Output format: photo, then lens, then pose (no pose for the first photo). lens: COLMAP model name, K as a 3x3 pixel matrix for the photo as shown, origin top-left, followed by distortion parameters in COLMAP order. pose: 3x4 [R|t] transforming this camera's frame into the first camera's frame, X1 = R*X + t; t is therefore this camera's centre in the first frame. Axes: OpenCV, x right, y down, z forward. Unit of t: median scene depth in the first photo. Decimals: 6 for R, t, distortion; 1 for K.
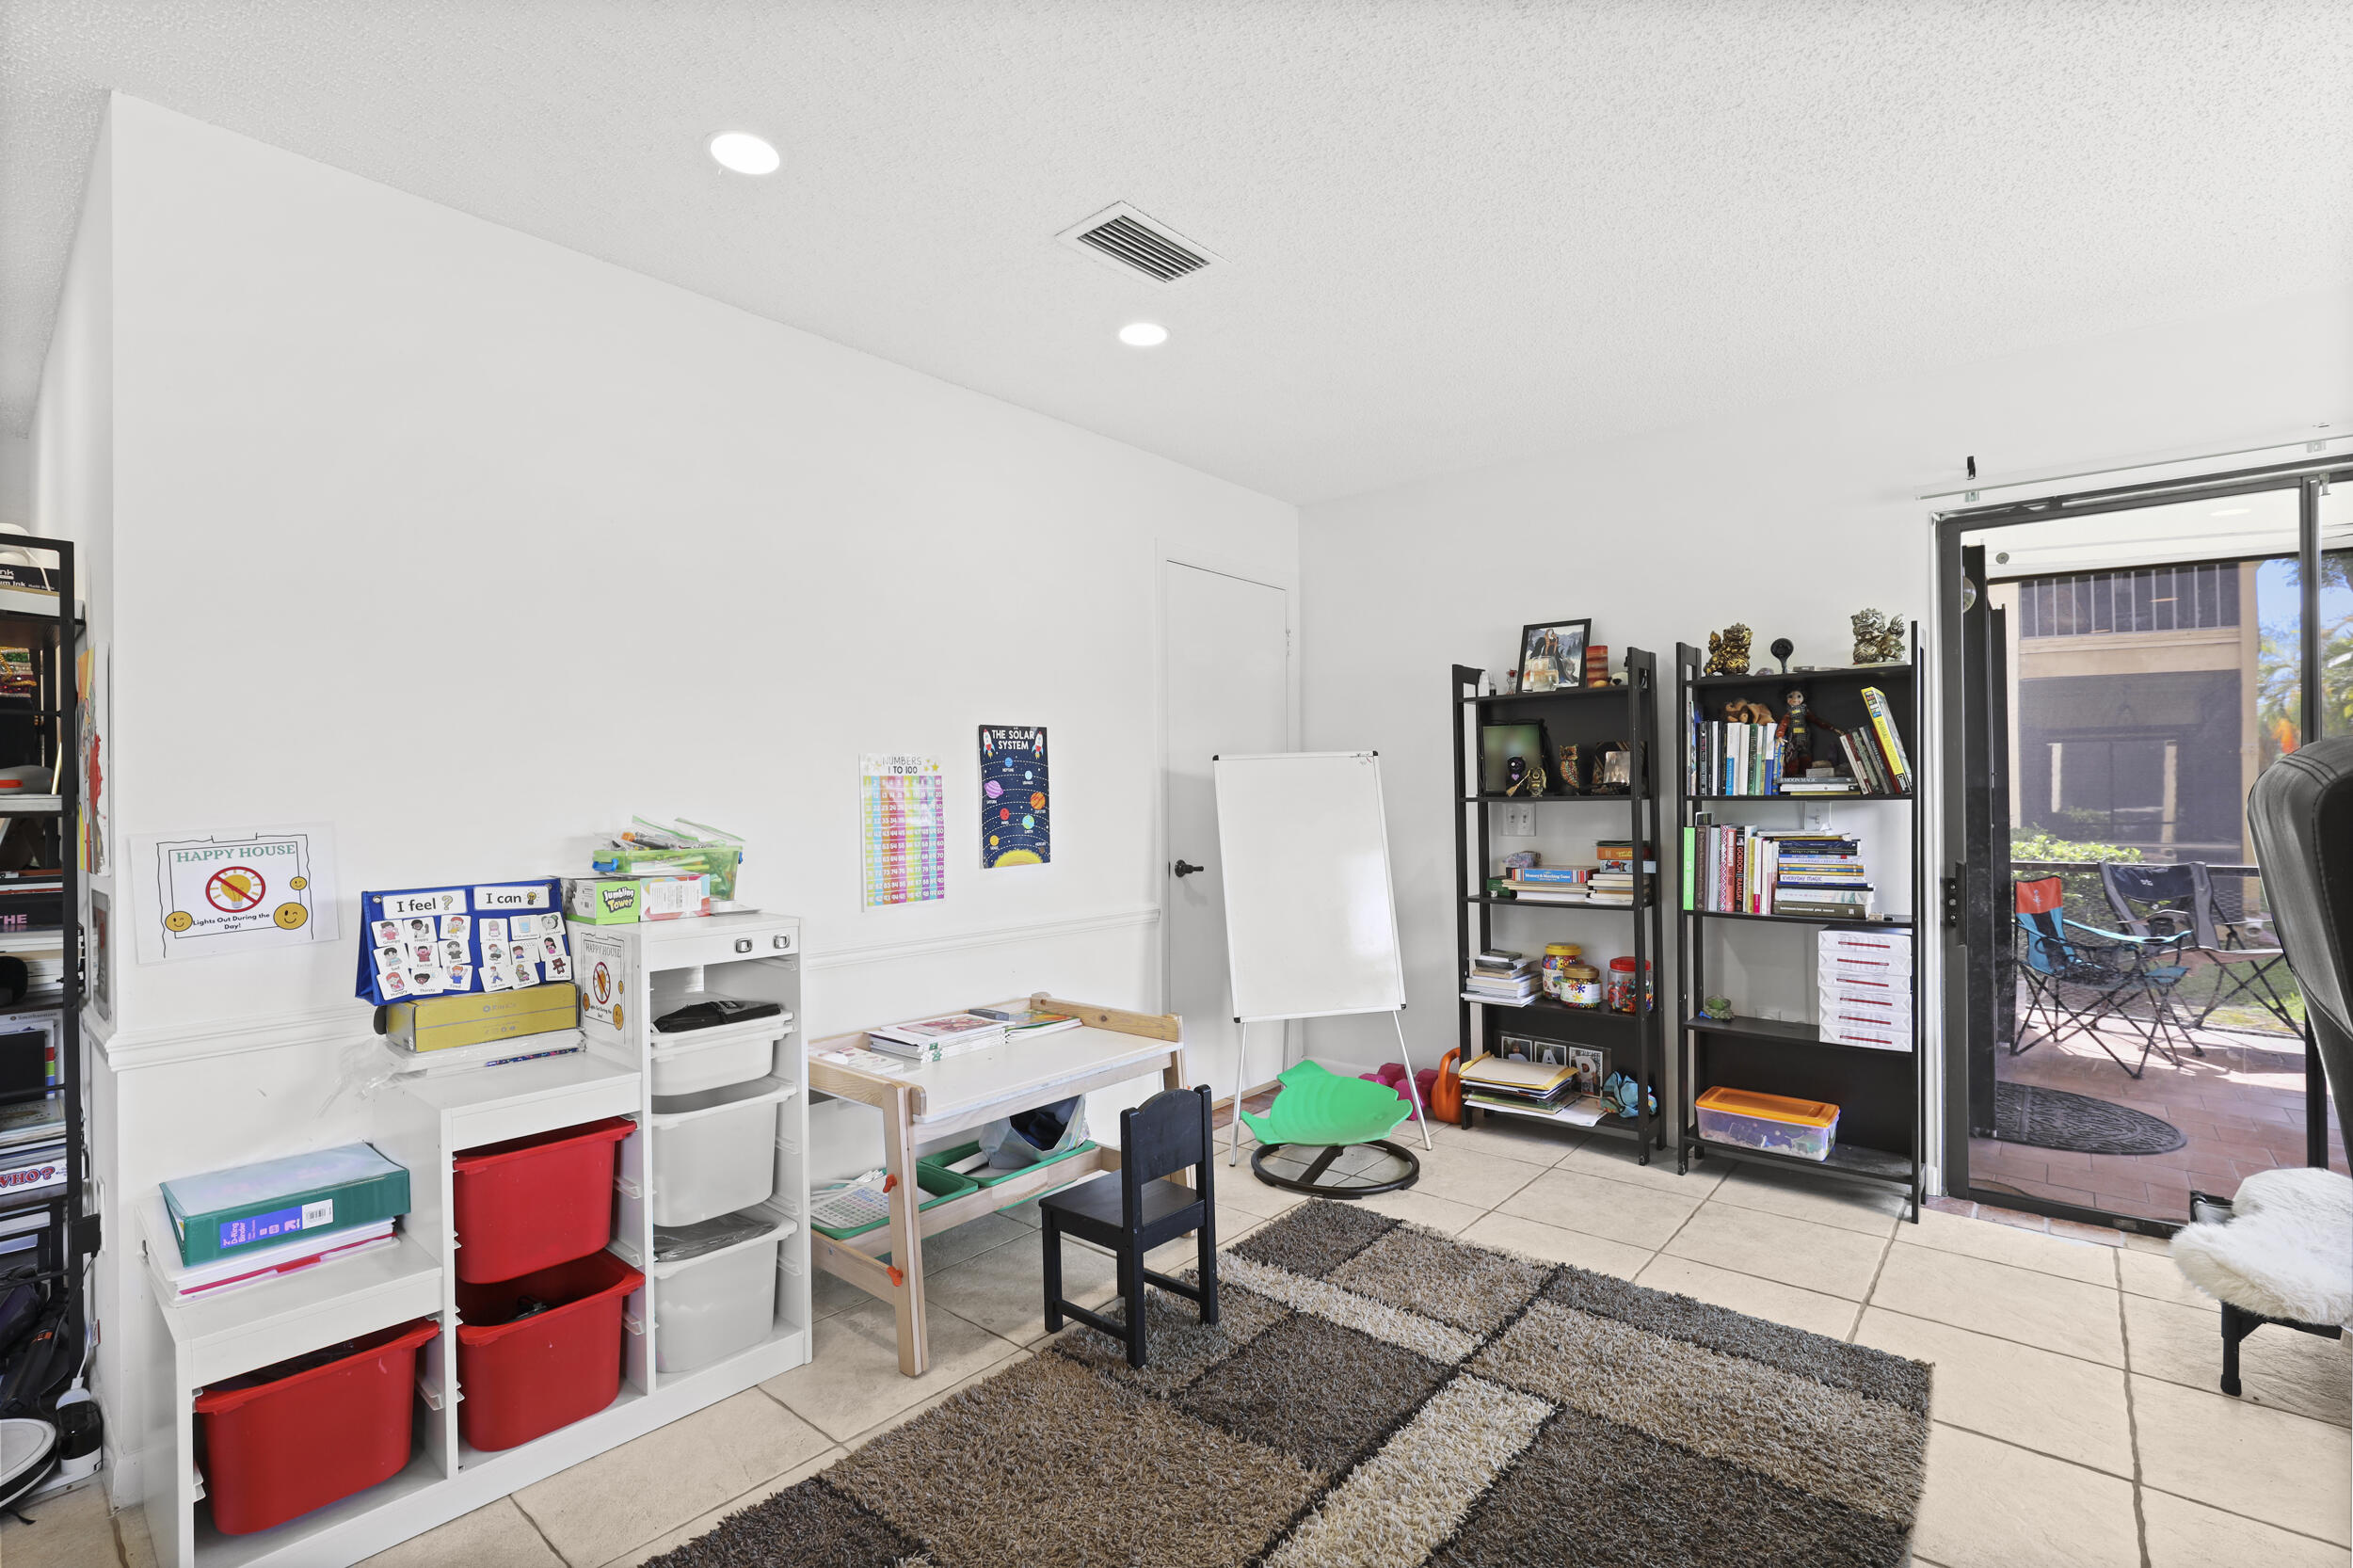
lens RADIAL K [[1080.0, 0, 1167.2], [0, 1080.0, 792.7], [0, 0, 1]] dist [-0.020723, 0.004717]
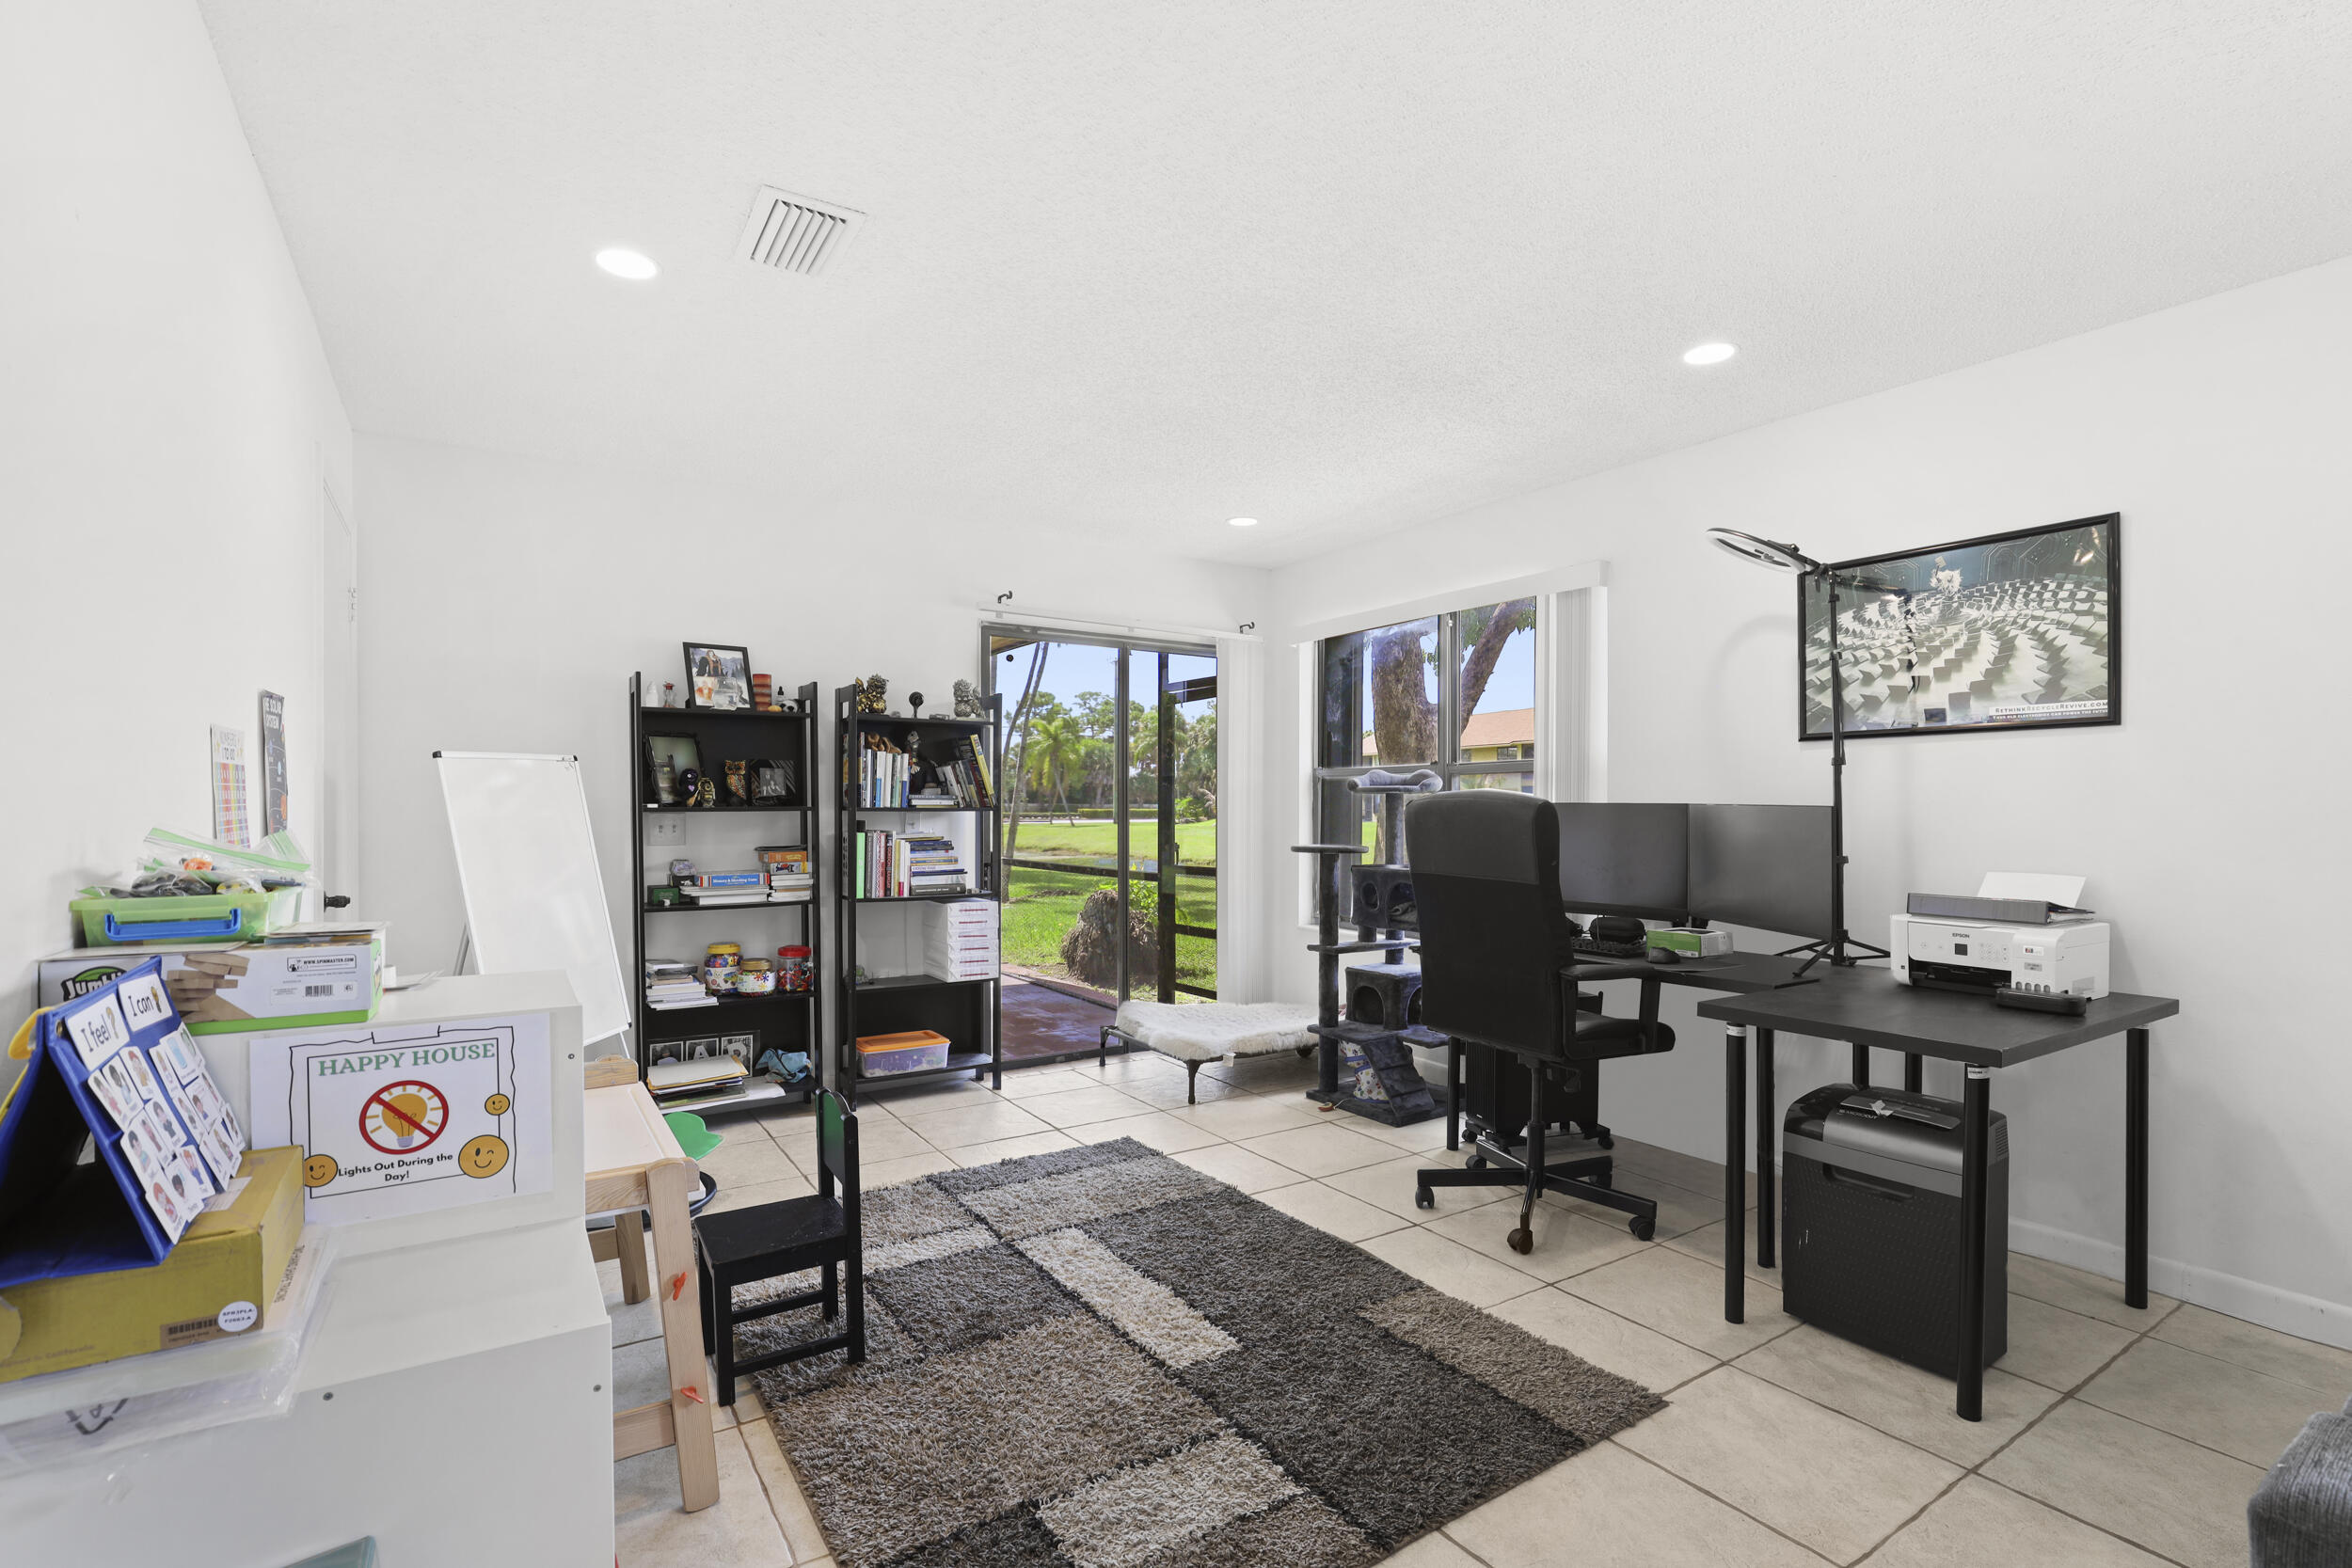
lens RADIAL K [[1079.5, 0, 1194.5], [0, 1079.5, 819.5], [0, 0, 1]] dist [-0.020723, 0.004717]
pose [[0.263090, -0.002144, 0.964769, -0.640559], [-0.006118, 0.999974, 0.003890, 0.010002], [-0.964752, -0.006926, 0.263070, 0.299342]]
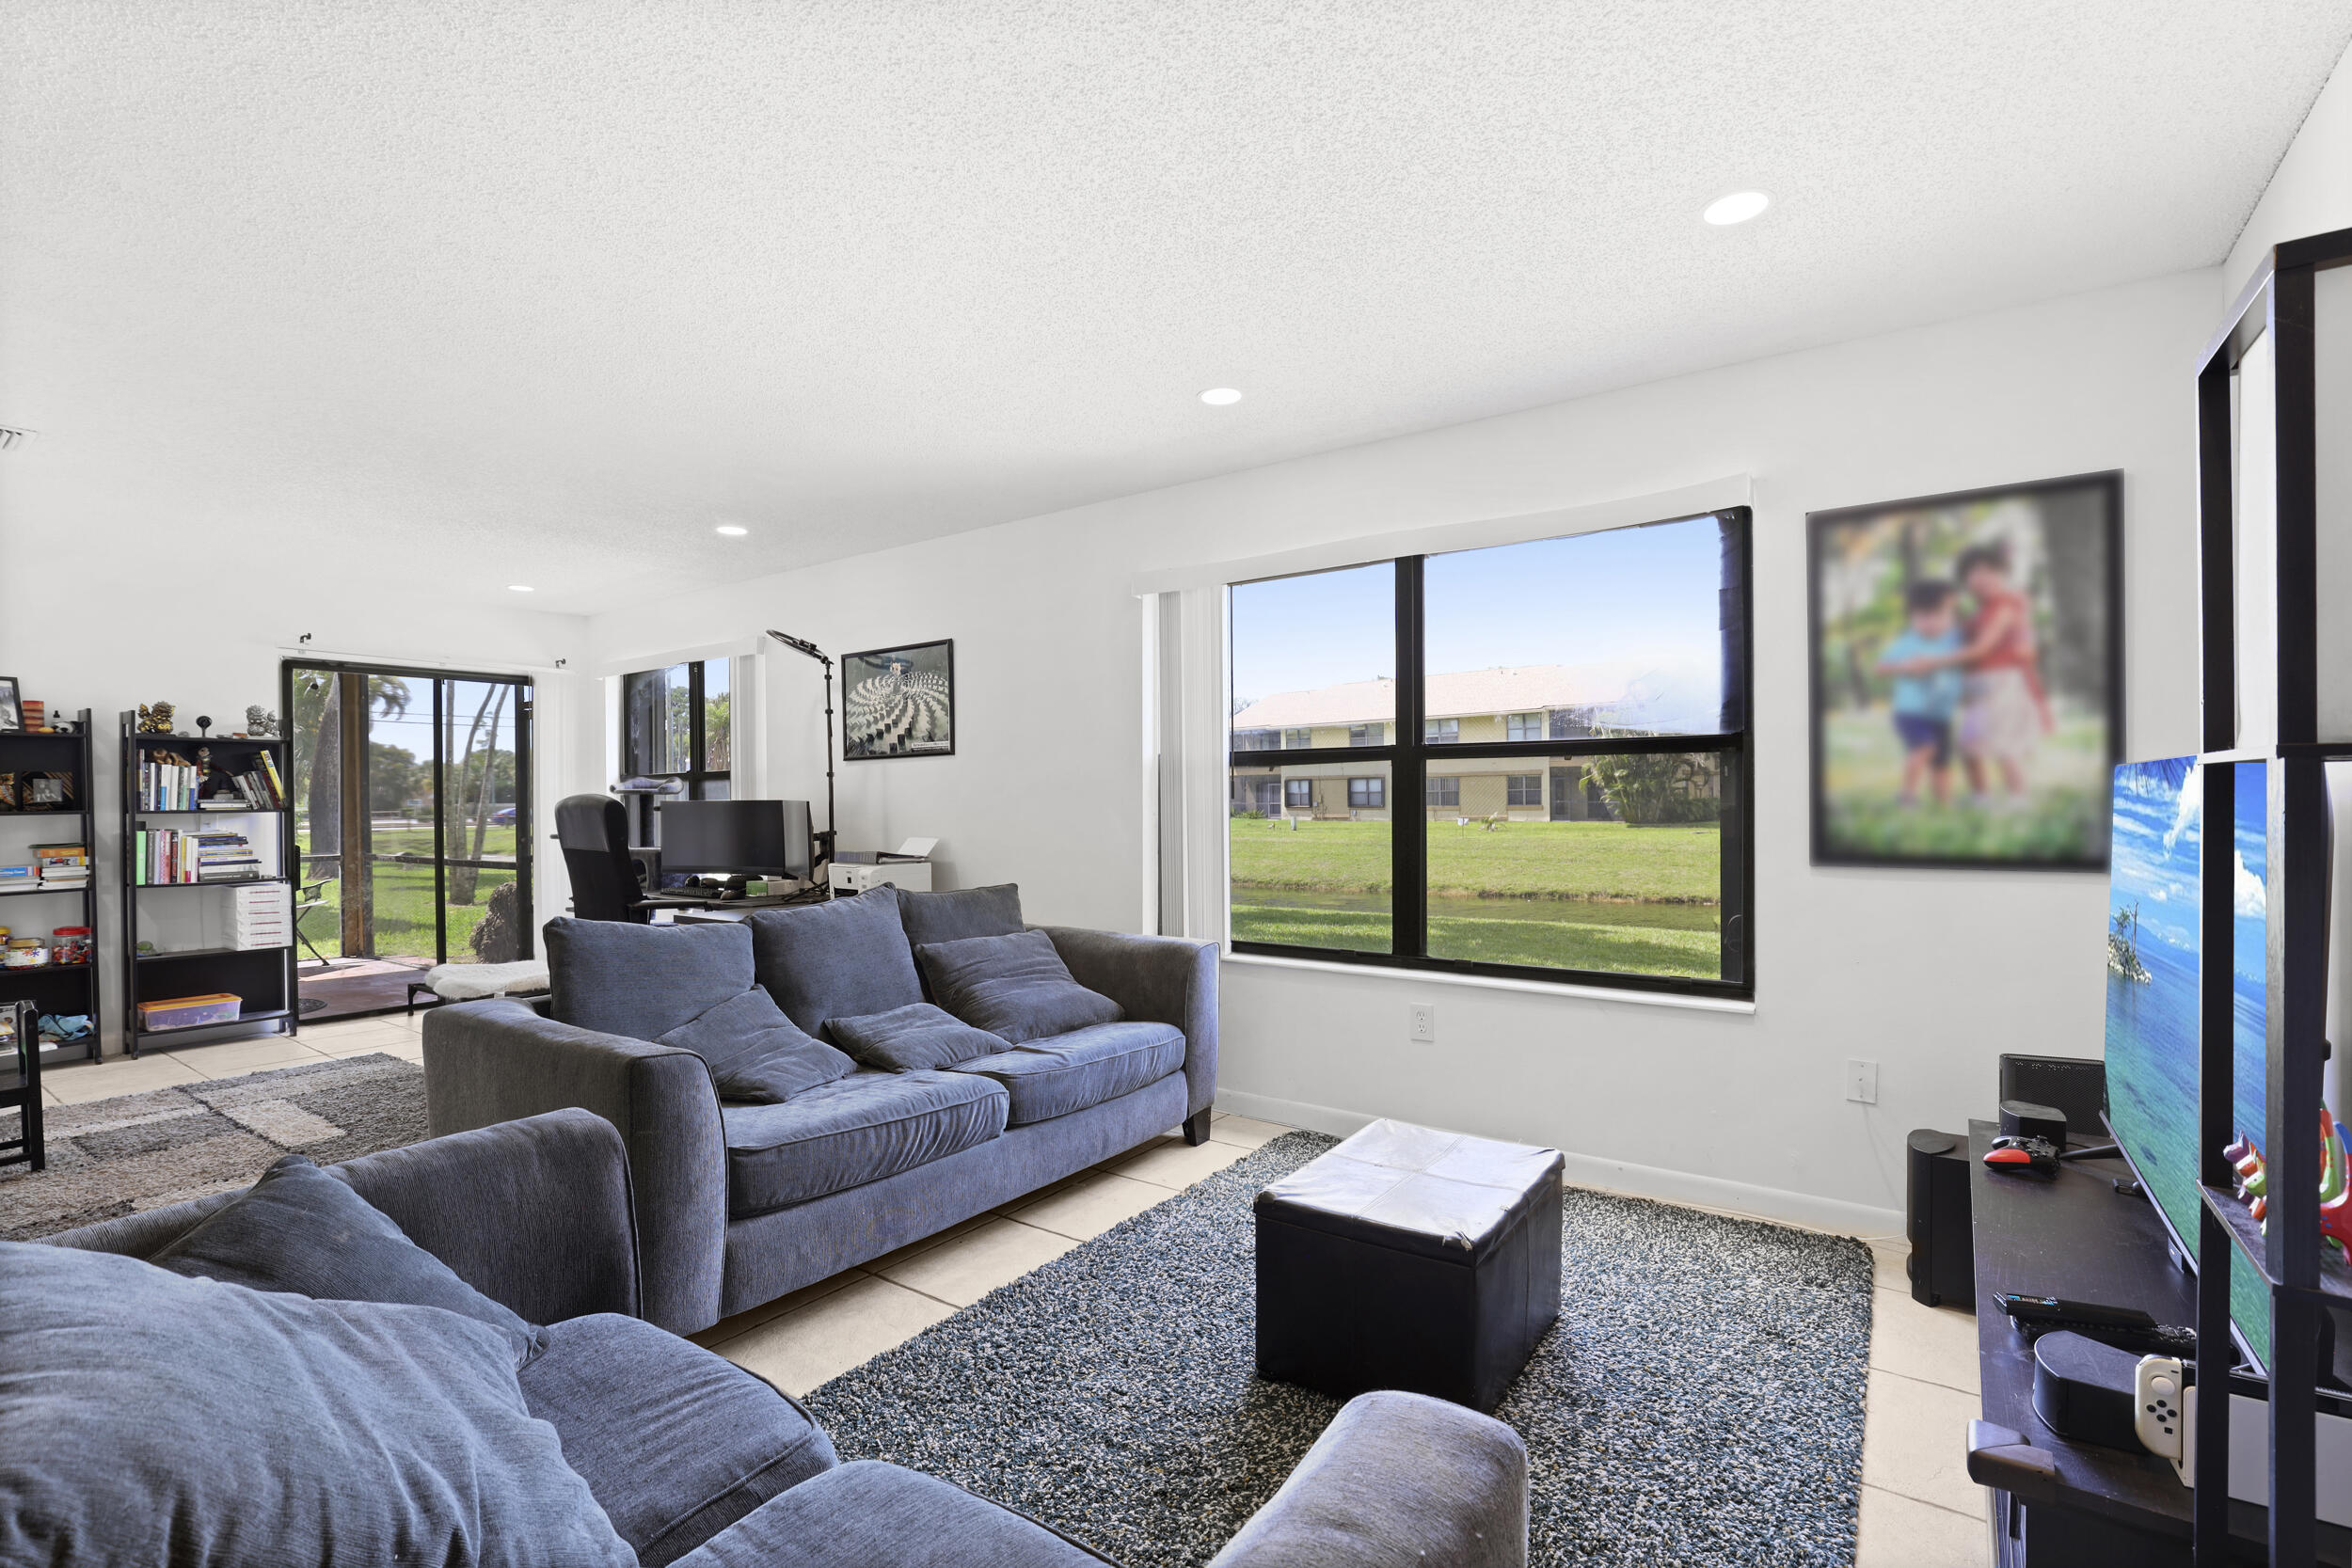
lens RADIAL K [[1079.5, 0, 1205.8], [0, 1079.5, 802.3], [0, 0, 1]] dist [-0.020723, 0.004717]
pose [[-0.099058, 0.008928, 0.995042, -1.208812], [0.009501, 0.999923, -0.008026, 0.018228], [-0.995036, 0.008659, -0.099136, -0.377625]]
